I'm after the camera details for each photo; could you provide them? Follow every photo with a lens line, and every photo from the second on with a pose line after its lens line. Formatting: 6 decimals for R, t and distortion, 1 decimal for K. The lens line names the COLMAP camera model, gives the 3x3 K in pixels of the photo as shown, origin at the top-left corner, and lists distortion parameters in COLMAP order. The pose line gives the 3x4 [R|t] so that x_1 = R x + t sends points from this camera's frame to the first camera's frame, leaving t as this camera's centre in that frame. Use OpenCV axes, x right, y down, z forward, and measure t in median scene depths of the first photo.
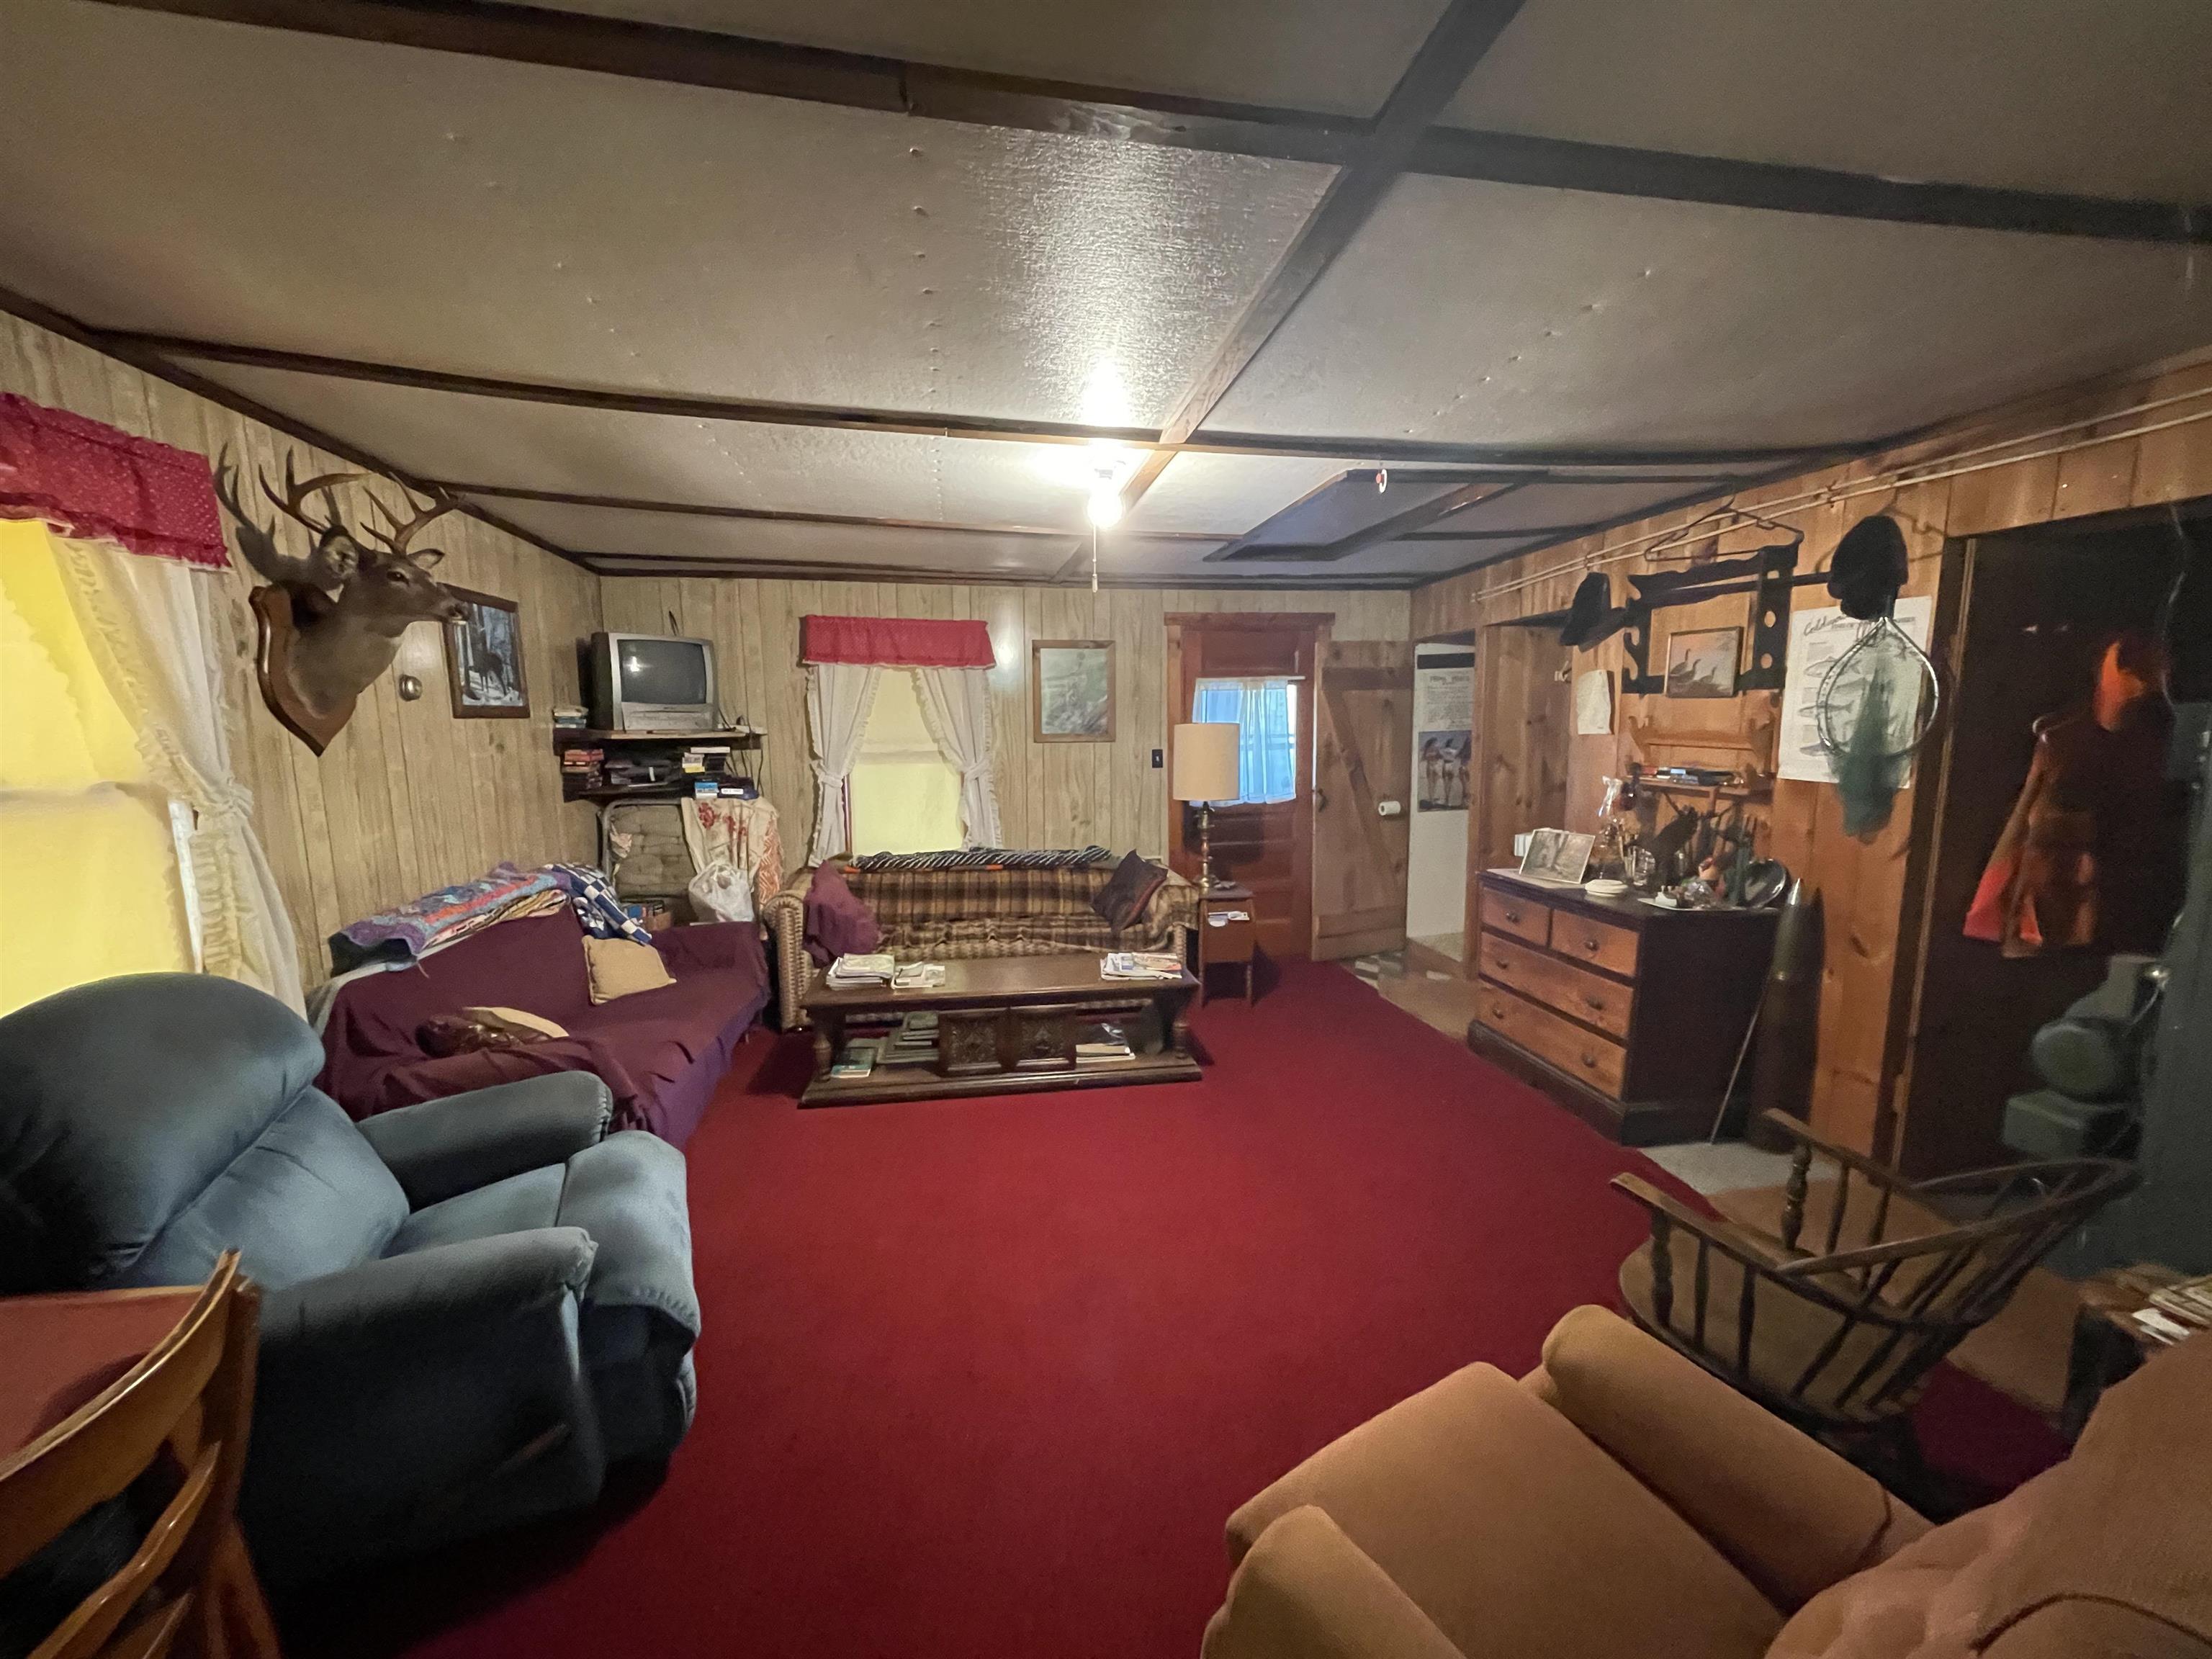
lens RADIAL K [[889.4, 0, 1101.8], [0, 889.4, 833.2], [0, 0, 1]] dist [-0.001353, -0.000186]
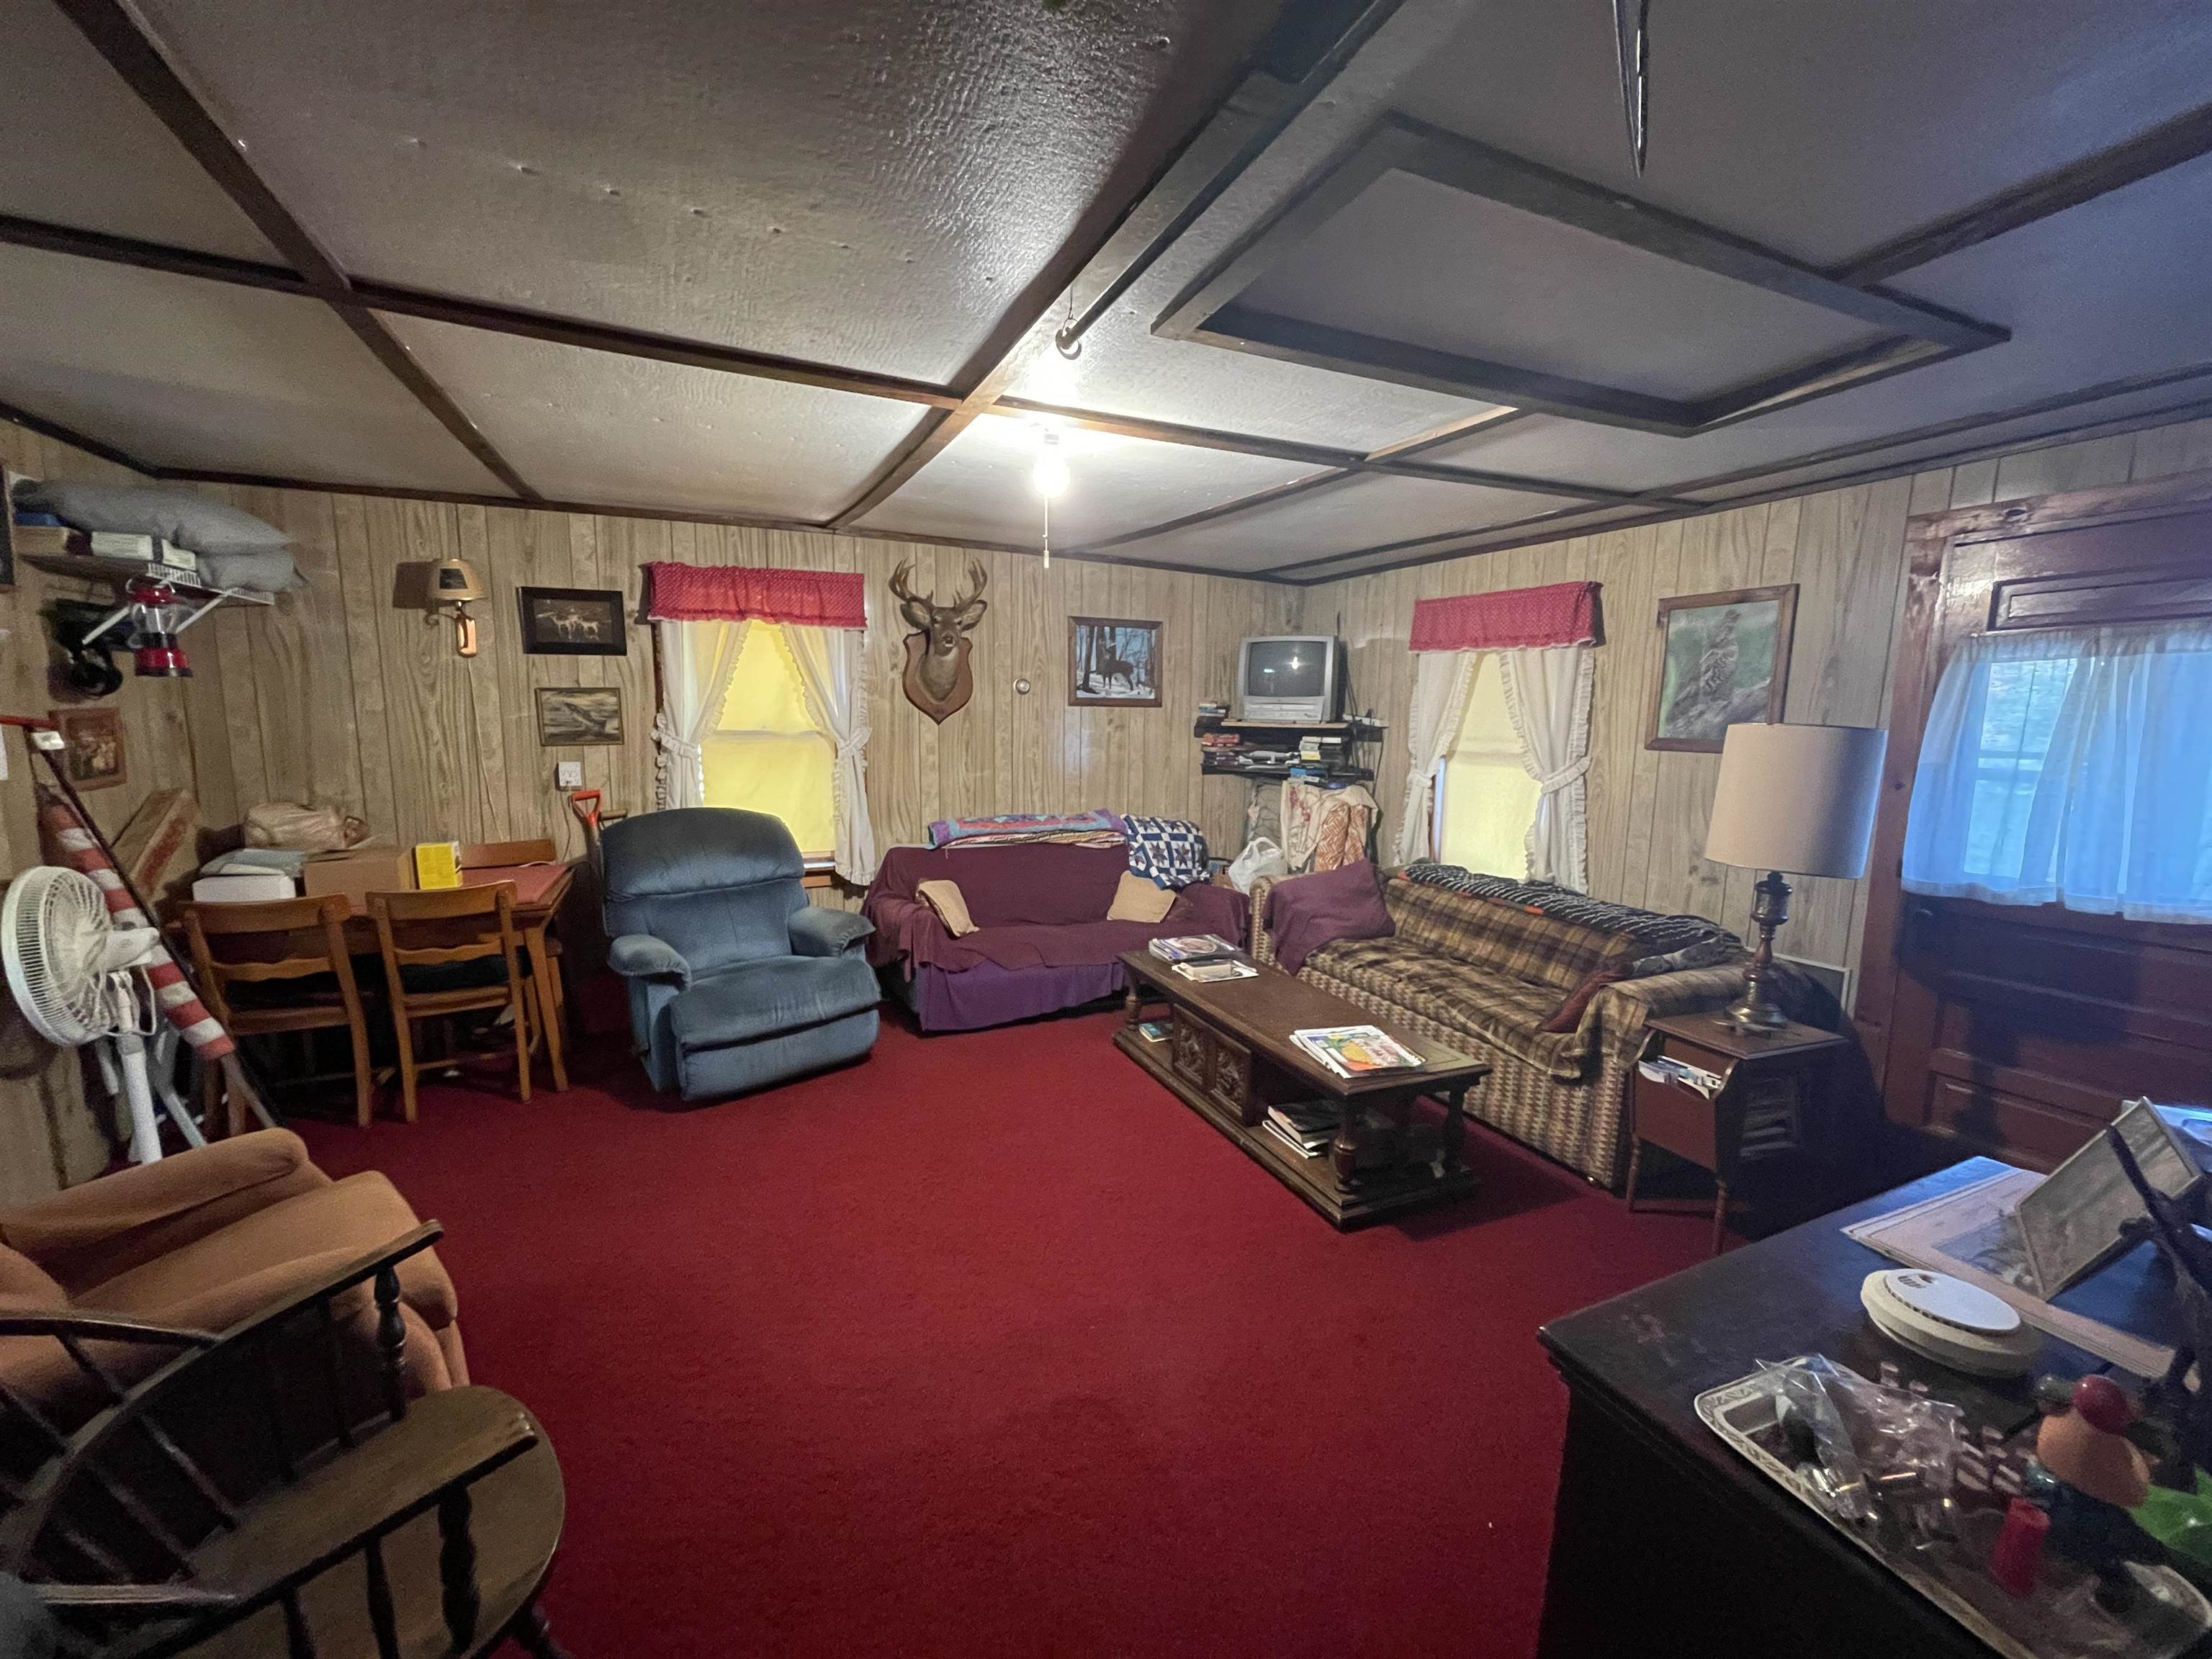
lens RADIAL K [[889.4, 0, 1103.9], [0, 889.4, 843.1], [0, 0, 1]] dist [-0.001353, -0.000186]
pose [[0.259155, 0.148824, -0.954301, 0.545274], [-0.138655, 0.983555, 0.115732, -0.060049], [0.955831, 0.102326, 0.275529, 0.477897]]
